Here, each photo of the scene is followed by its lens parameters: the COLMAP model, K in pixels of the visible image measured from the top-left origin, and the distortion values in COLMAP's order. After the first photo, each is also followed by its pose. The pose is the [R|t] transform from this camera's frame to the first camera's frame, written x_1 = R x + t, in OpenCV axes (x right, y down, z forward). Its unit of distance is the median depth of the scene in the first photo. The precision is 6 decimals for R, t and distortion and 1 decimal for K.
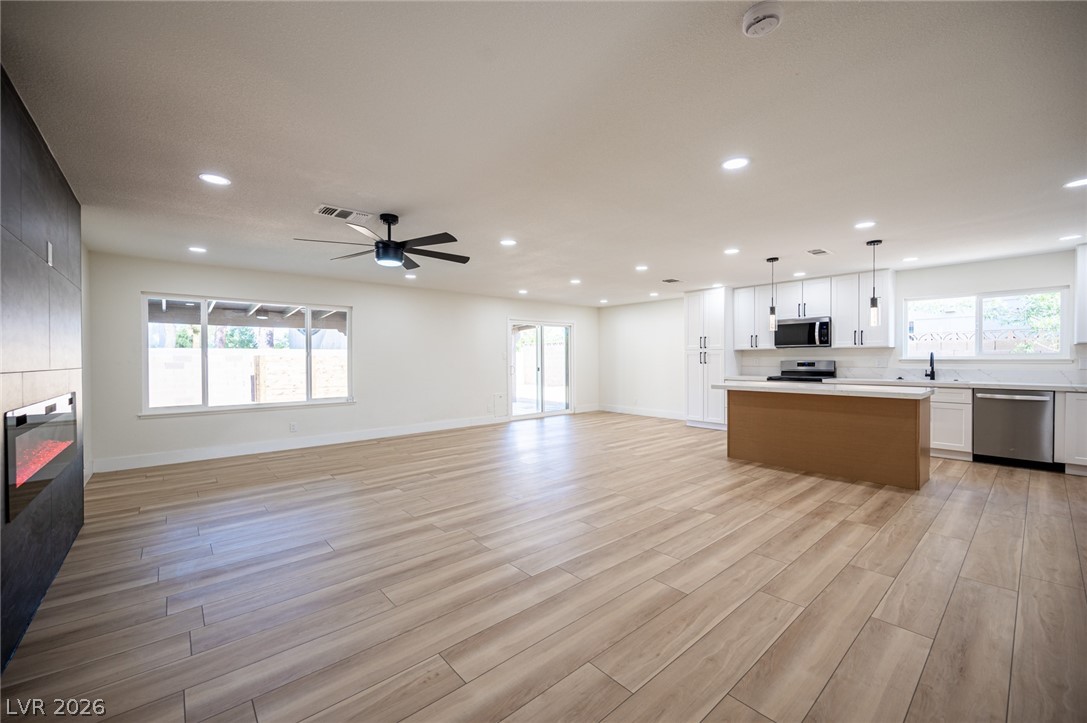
lens RADIAL K [[428.1, 0, 542.9], [0, 428.1, 361.2], [0, 0, 1]] dist [-0.001245, -0.000301]
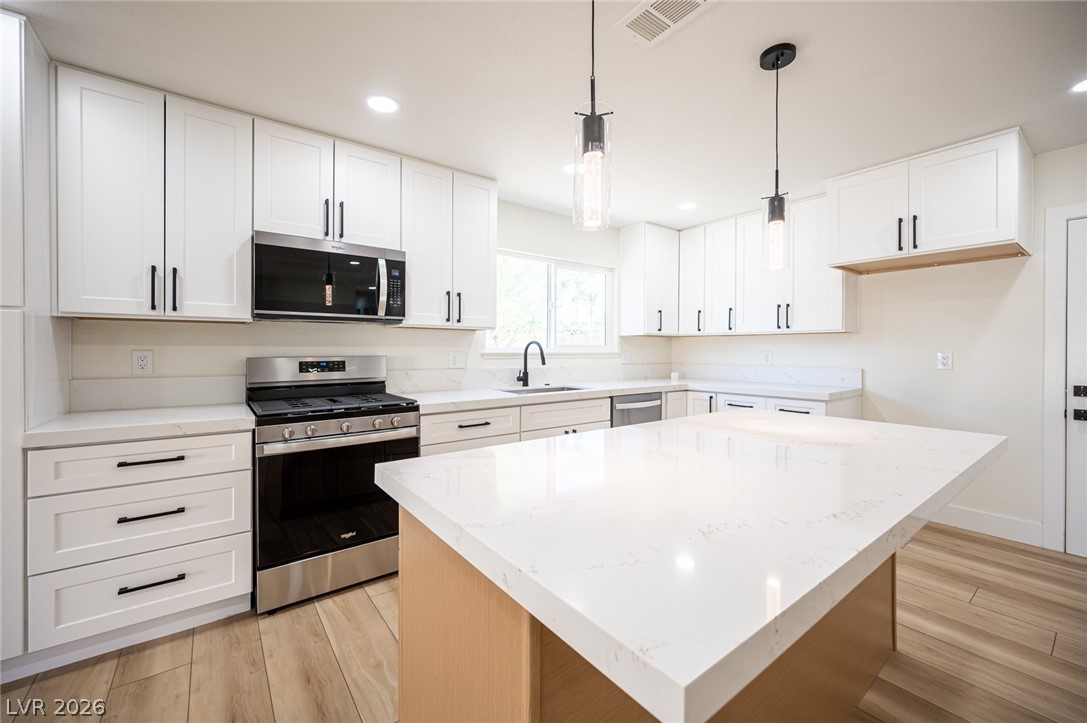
lens RADIAL K [[428.1, 0, 542.1], [0, 428.1, 356.8], [0, 0, 1]] dist [-0.001245, -0.000301]
pose [[0.062076, -0.013289, 0.997983, 0.260575], [0.002943, 0.999909, 0.013132, -0.005861], [-0.998067, 0.002122, 0.062110, 0.831029]]
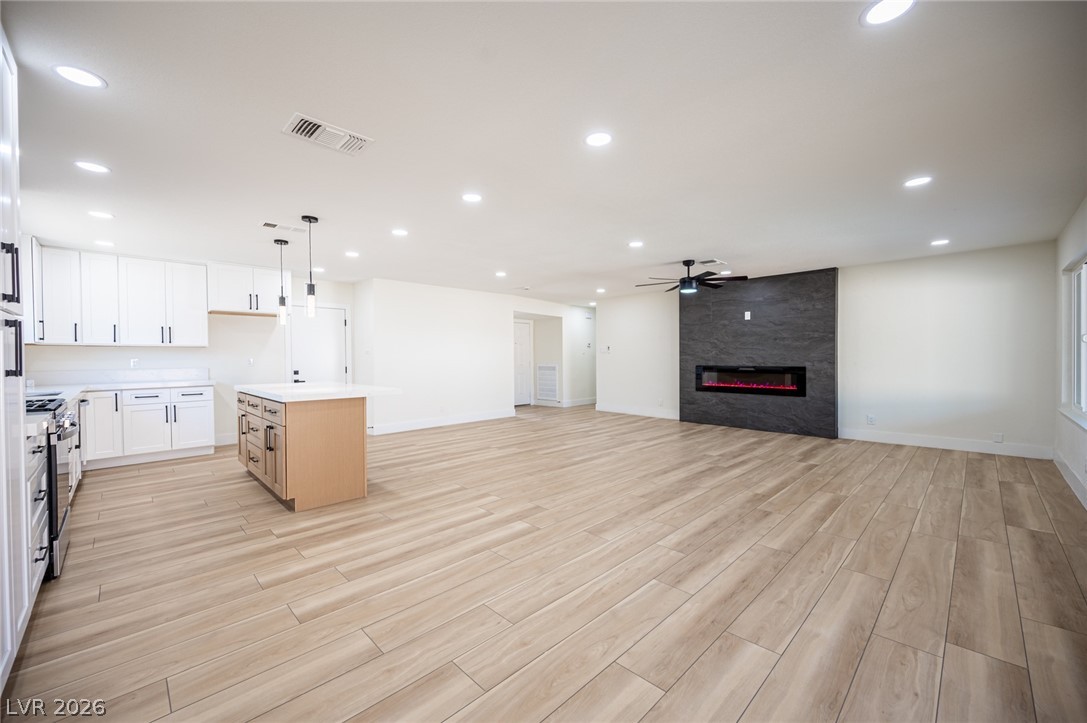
lens RADIAL K [[428.1, 0, 542.8], [0, 428.1, 361.8], [0, 0, 1]] dist [-0.001245, -0.000301]
pose [[-0.998093, 0.007808, -0.061226, 0.113581], [0.006853, 0.999852, 0.015804, -0.005899], [0.061341, 0.015354, -0.997999, 1.685571]]
